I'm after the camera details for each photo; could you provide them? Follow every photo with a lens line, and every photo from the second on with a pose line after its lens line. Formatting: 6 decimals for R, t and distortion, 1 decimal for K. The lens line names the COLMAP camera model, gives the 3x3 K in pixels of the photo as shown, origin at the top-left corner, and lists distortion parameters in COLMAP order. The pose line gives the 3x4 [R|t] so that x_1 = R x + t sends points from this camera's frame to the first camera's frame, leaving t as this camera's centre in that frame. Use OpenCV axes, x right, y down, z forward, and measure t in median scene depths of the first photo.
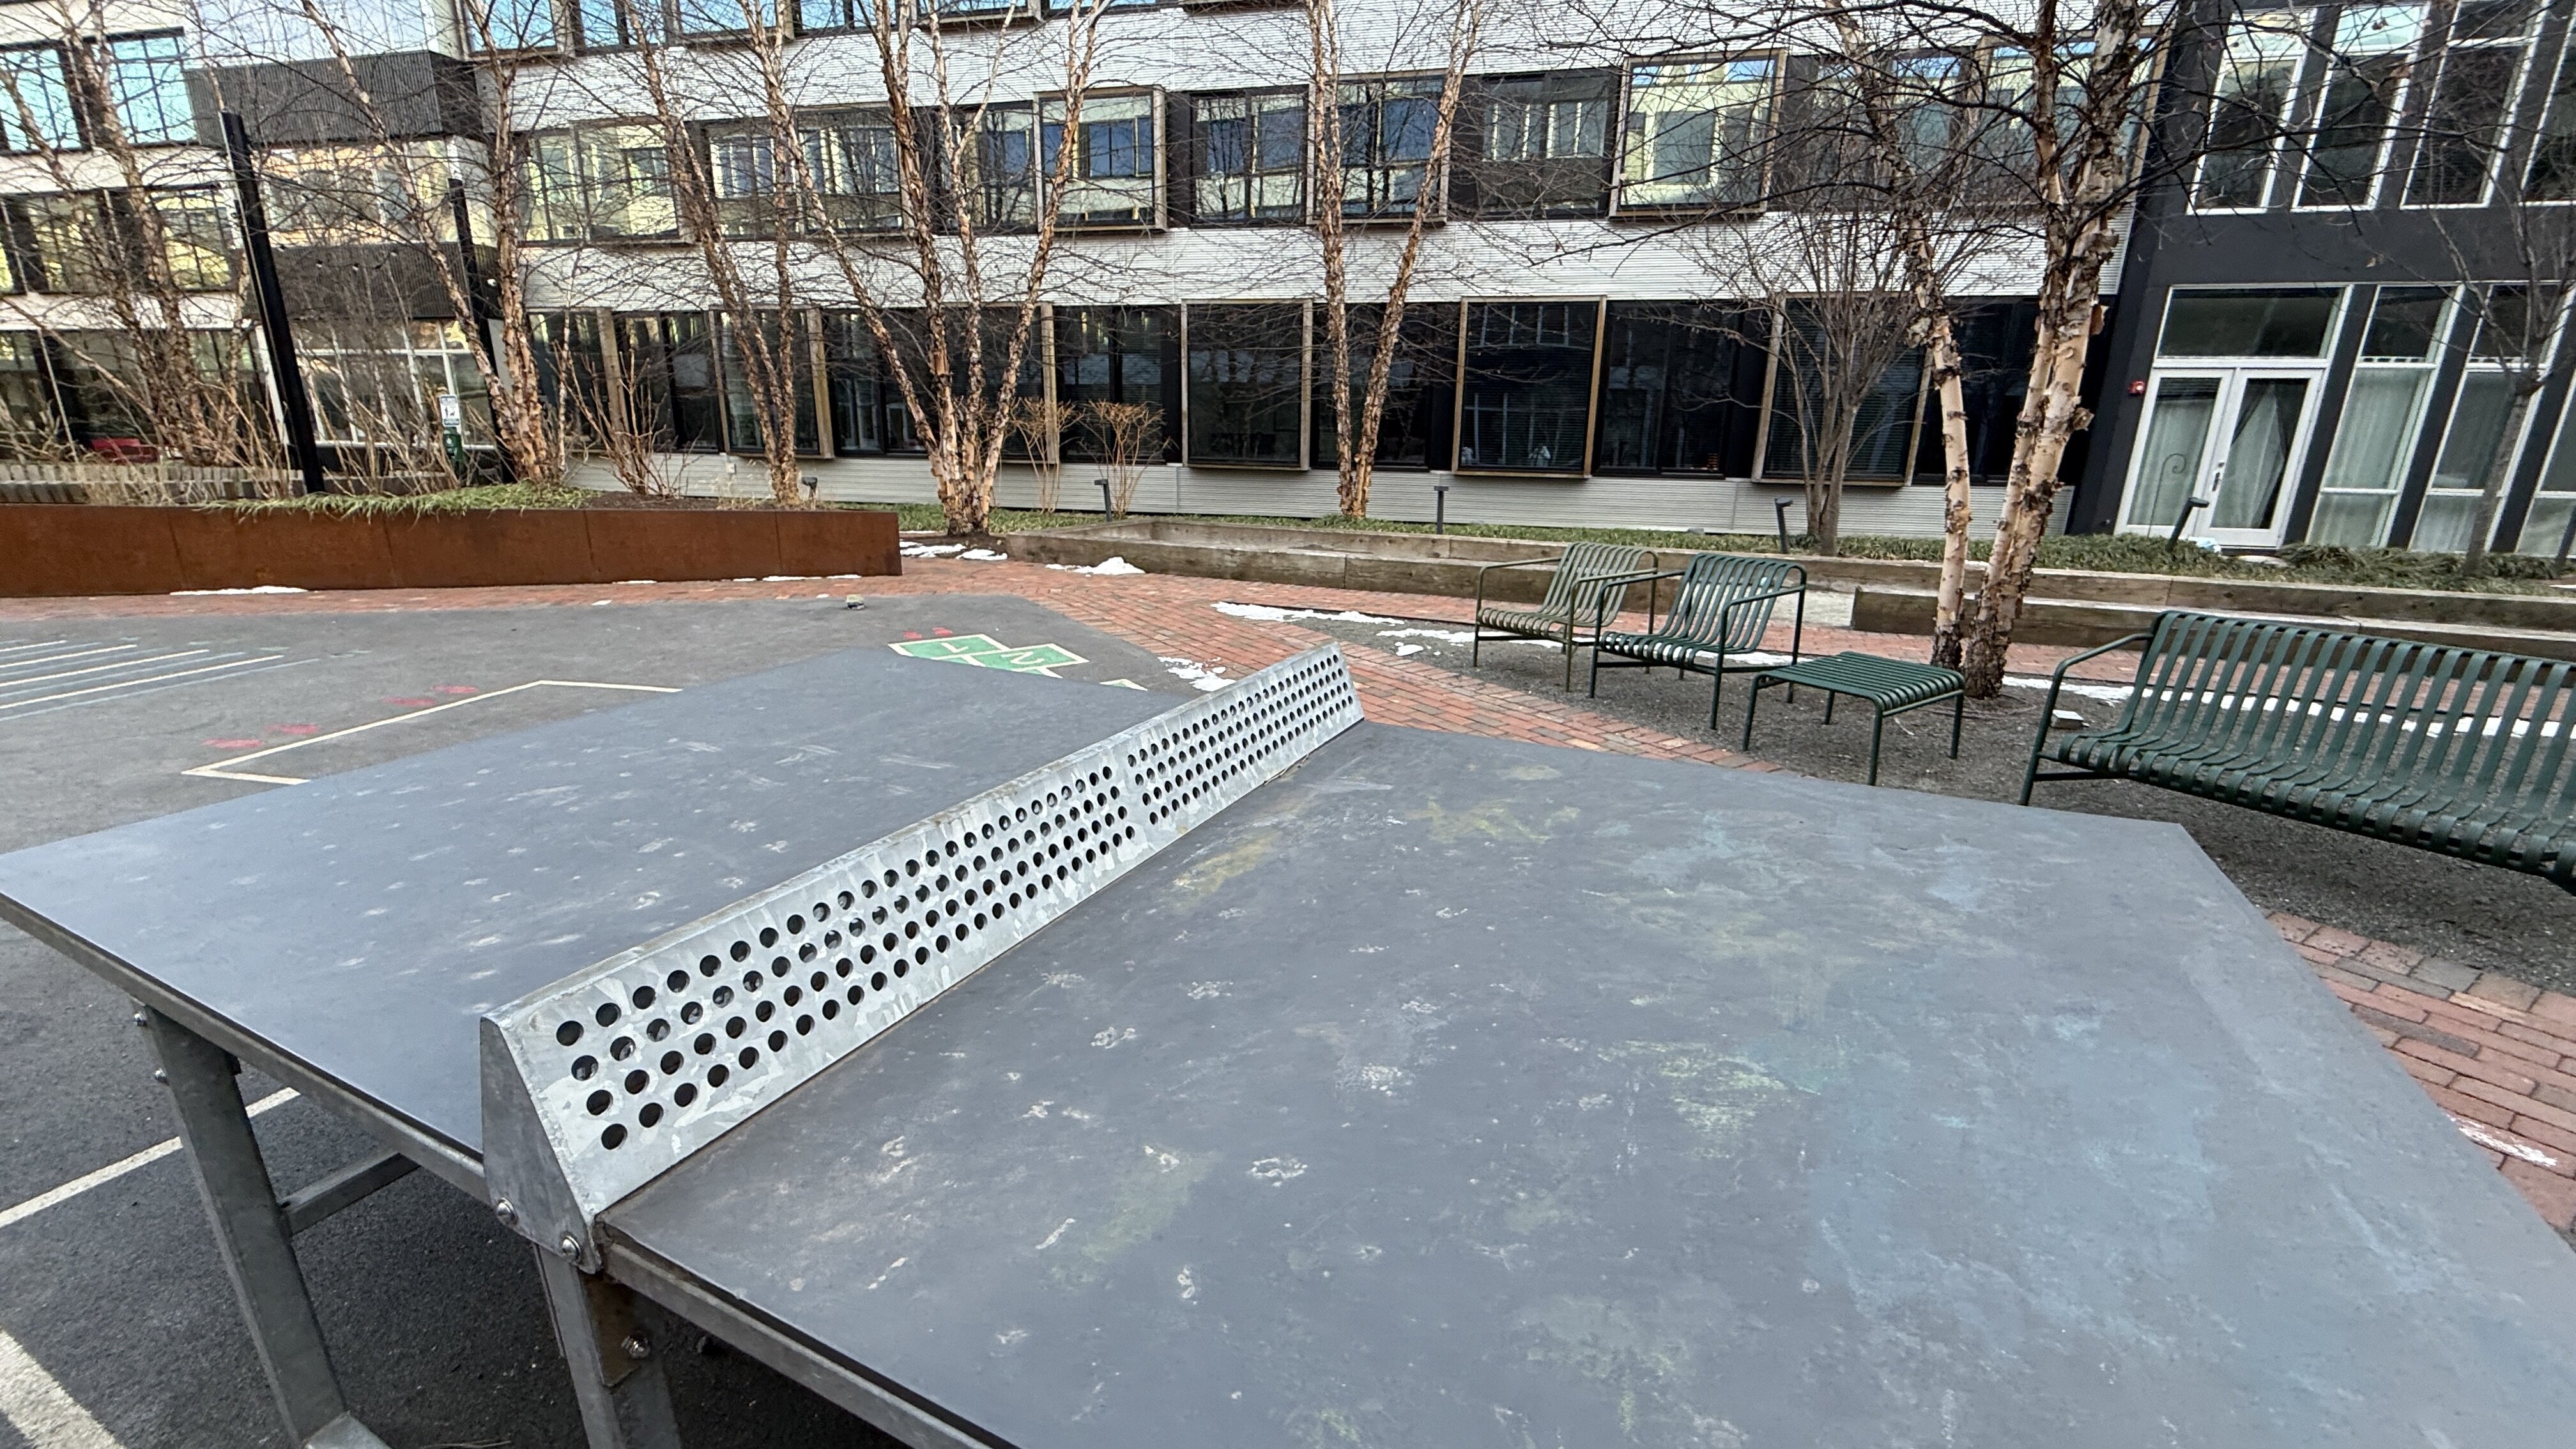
lens RADIAL K [[966.3, 0, 1291.6], [0, 966.3, 714.1], [0, 0, 1]] dist [0.000694, 0.000028]
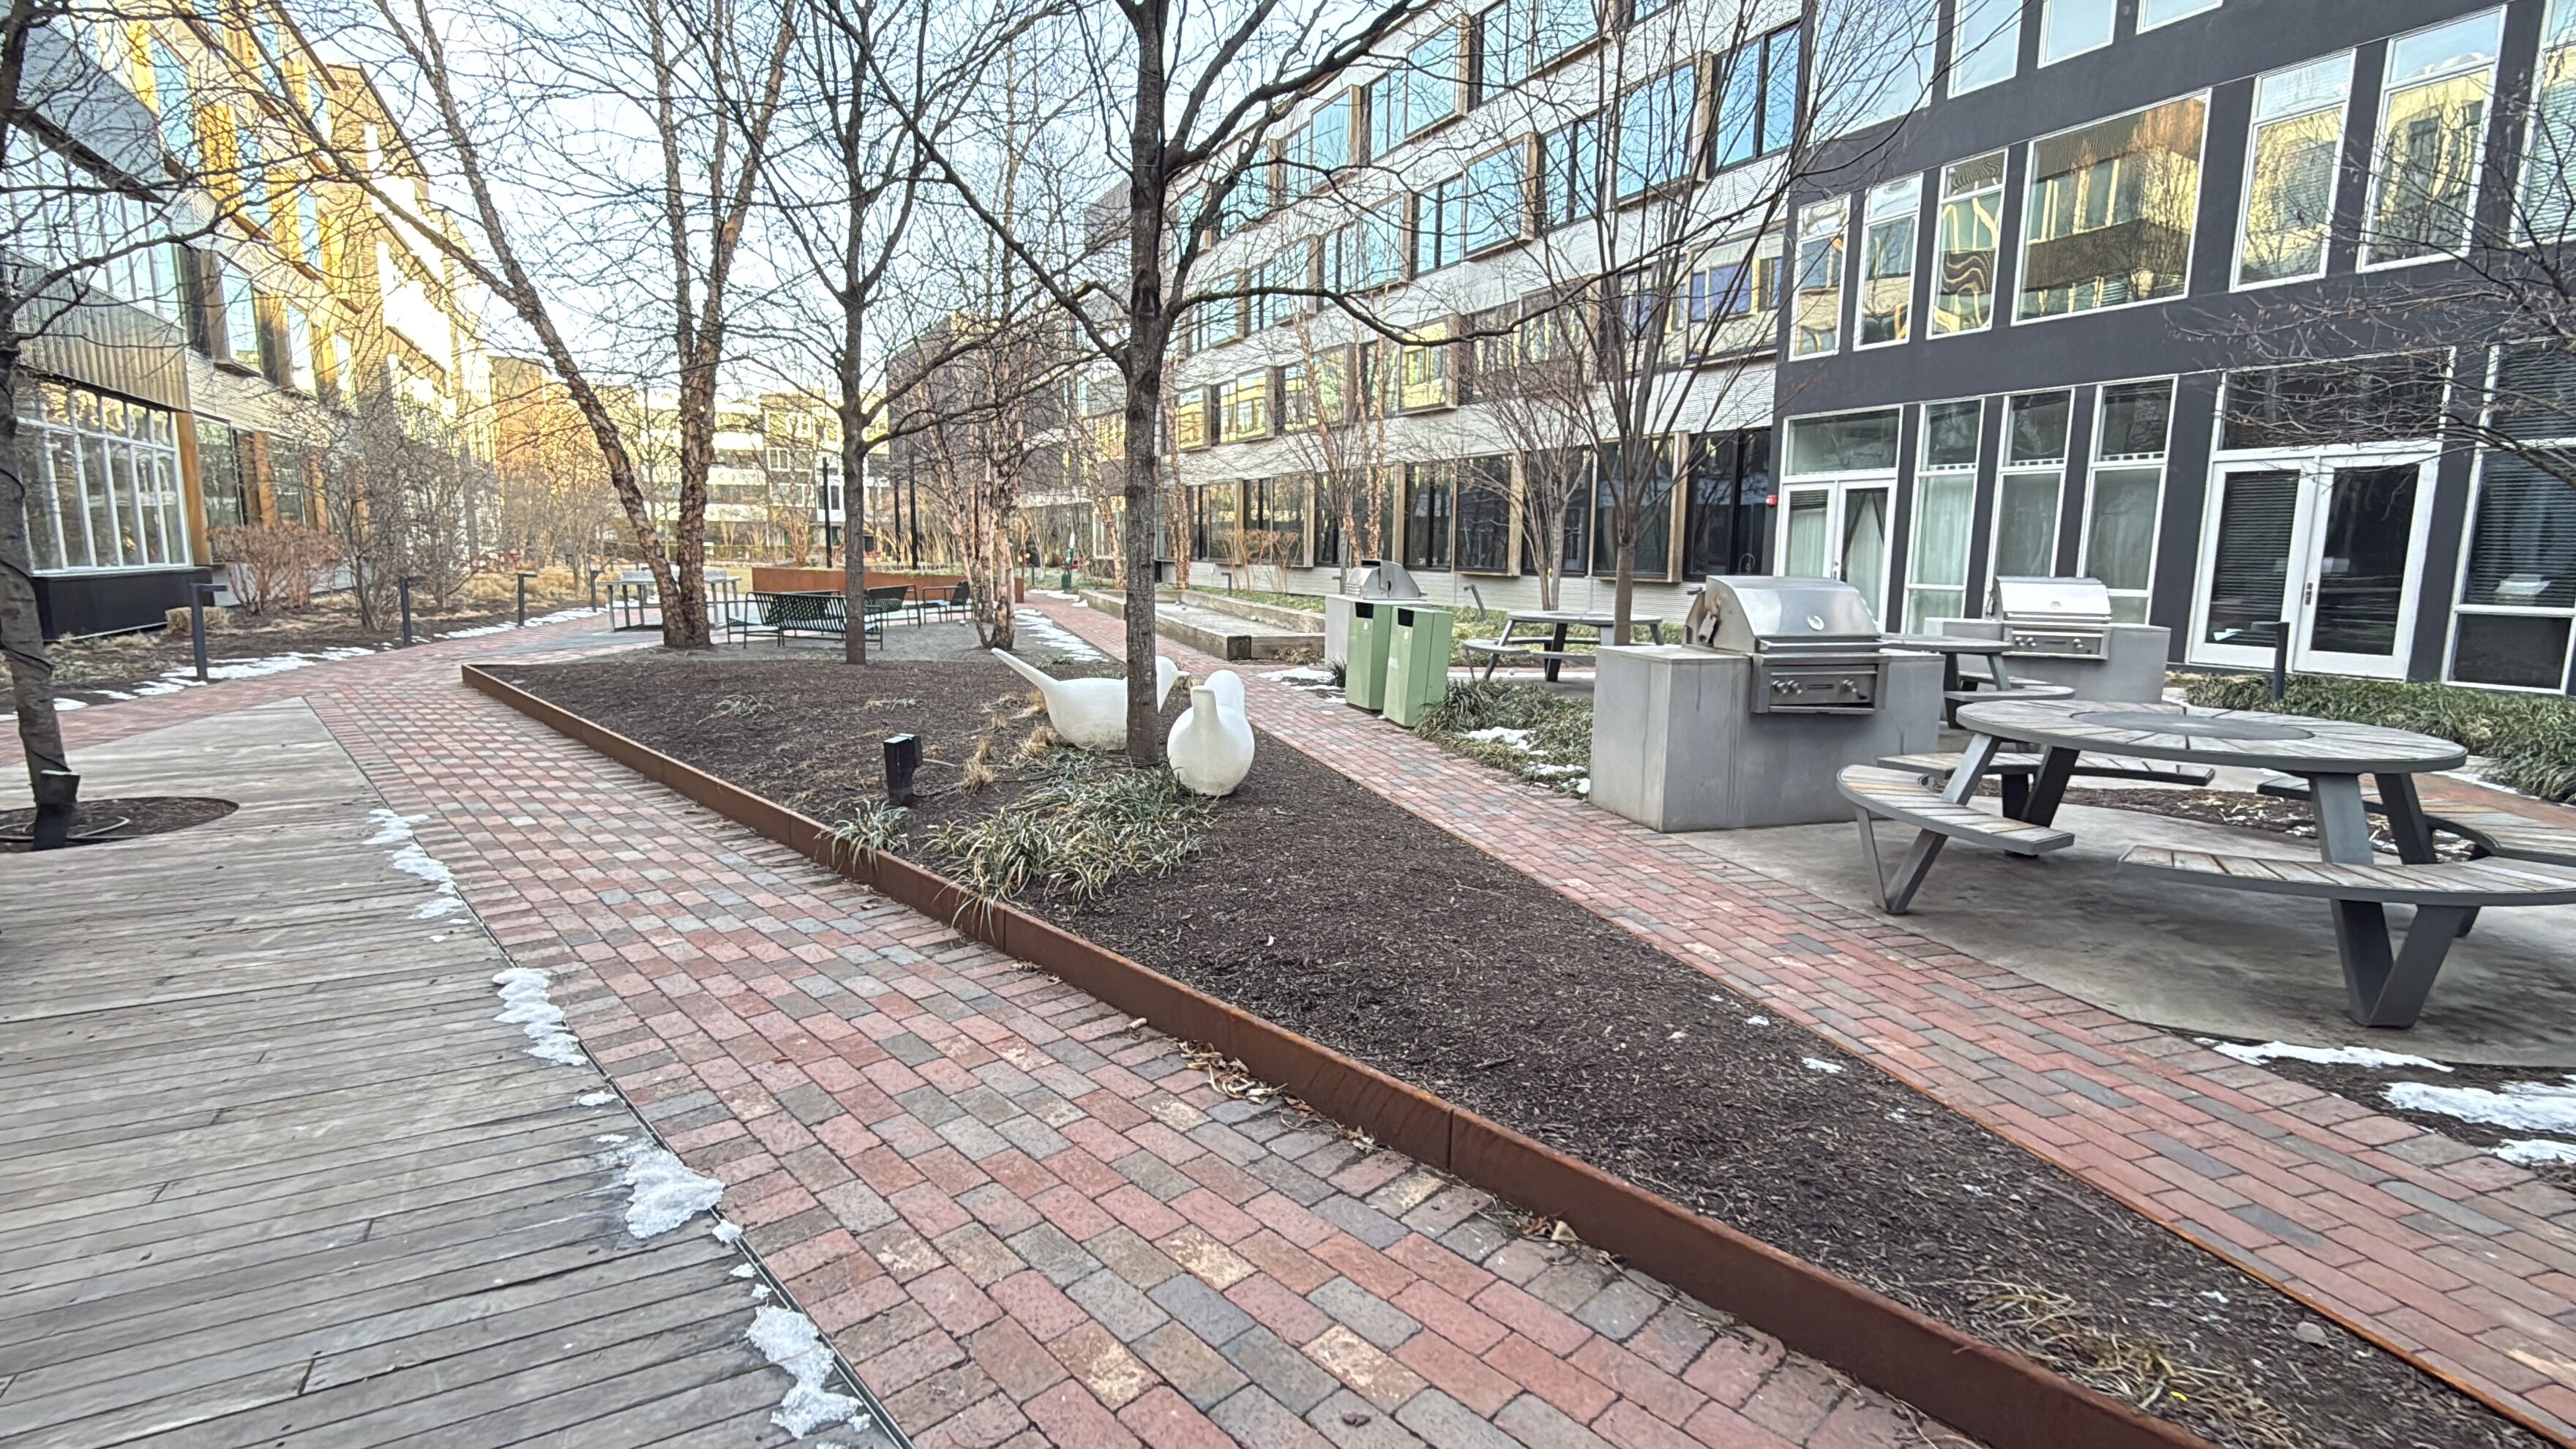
lens RADIAL K [[1171.0, 0, 1294.8], [0, 1171.0, 723.3], [0, 0, 1]] dist [-0.001052, 0.000433]
pose [[0.634122, 0.105689, -0.765976, 1.510993], [-0.214568, 0.975762, -0.042997, 0.106980], [0.742866, 0.191619, 0.641430, -0.277635]]
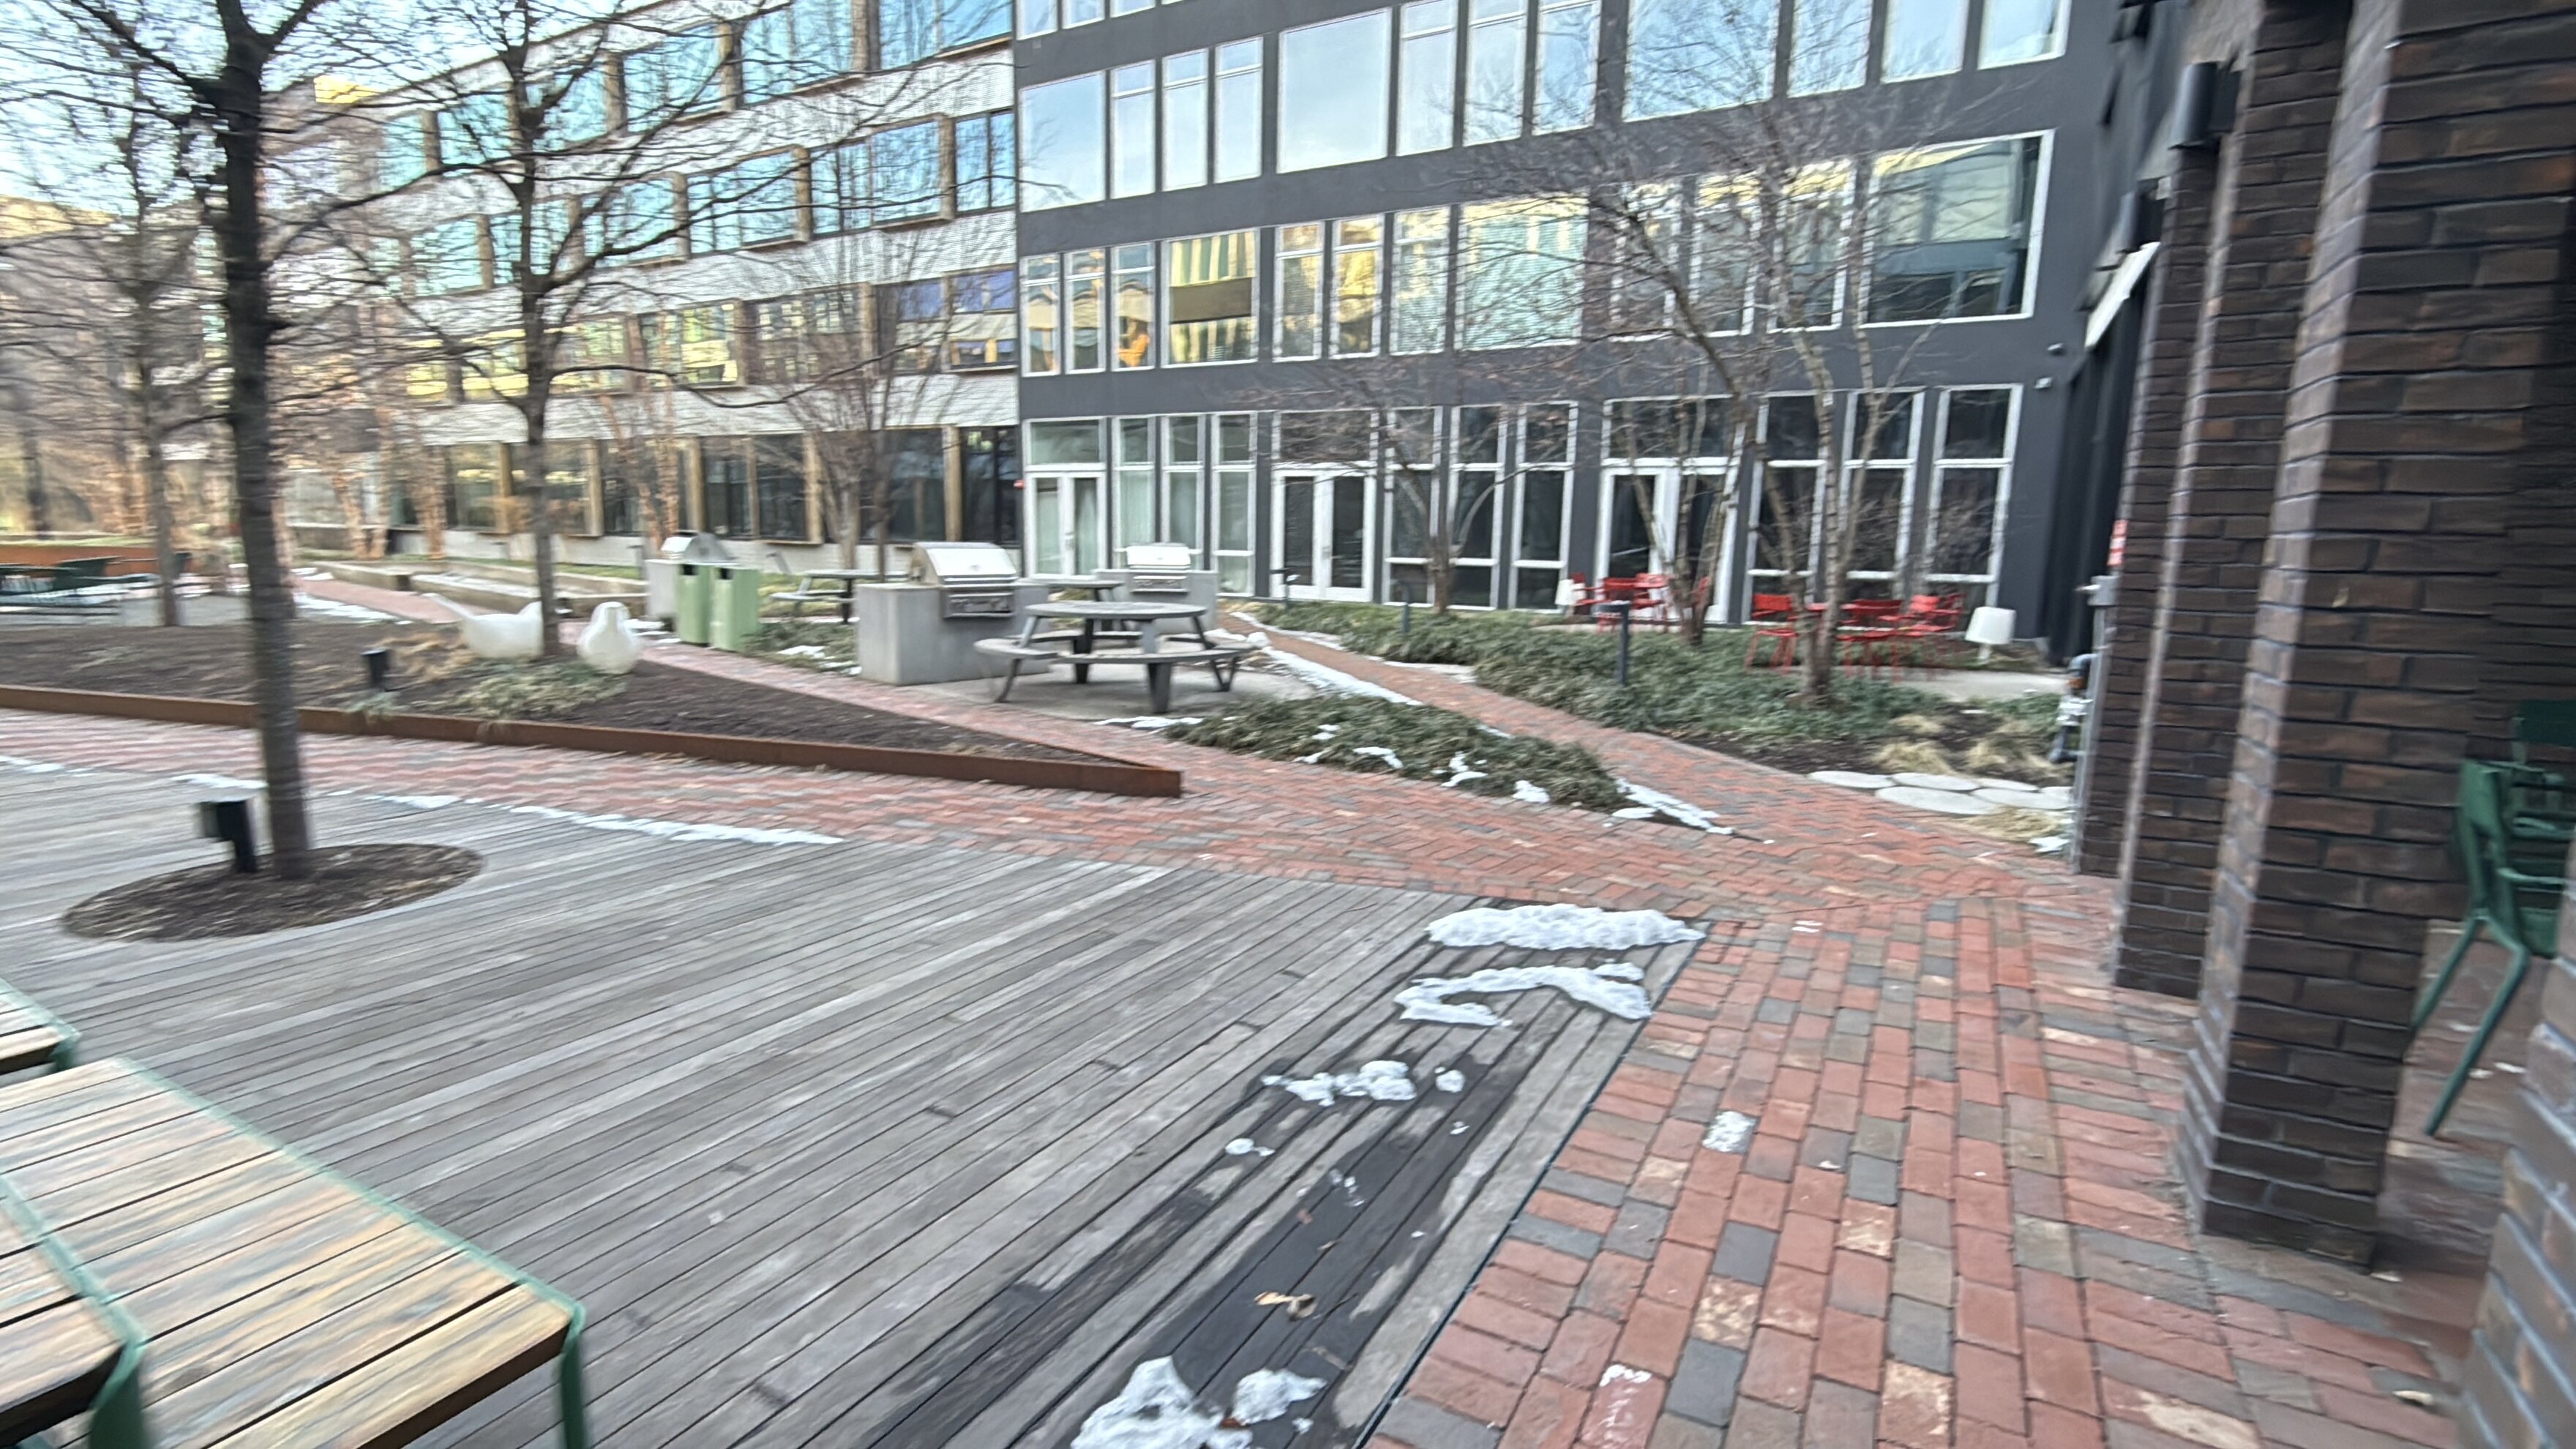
lens RADIAL K [[1171.0, 0, 1294.8], [0, 1171.0, 723.3], [0, 0, 1]] dist [-0.001052, 0.000433]
pose [[0.947675, 0.053537, -0.314714, 1.749641], [-0.090119, 0.990606, -0.102854, 0.174766], [0.306251, 0.125834, 0.943597, -0.524877]]
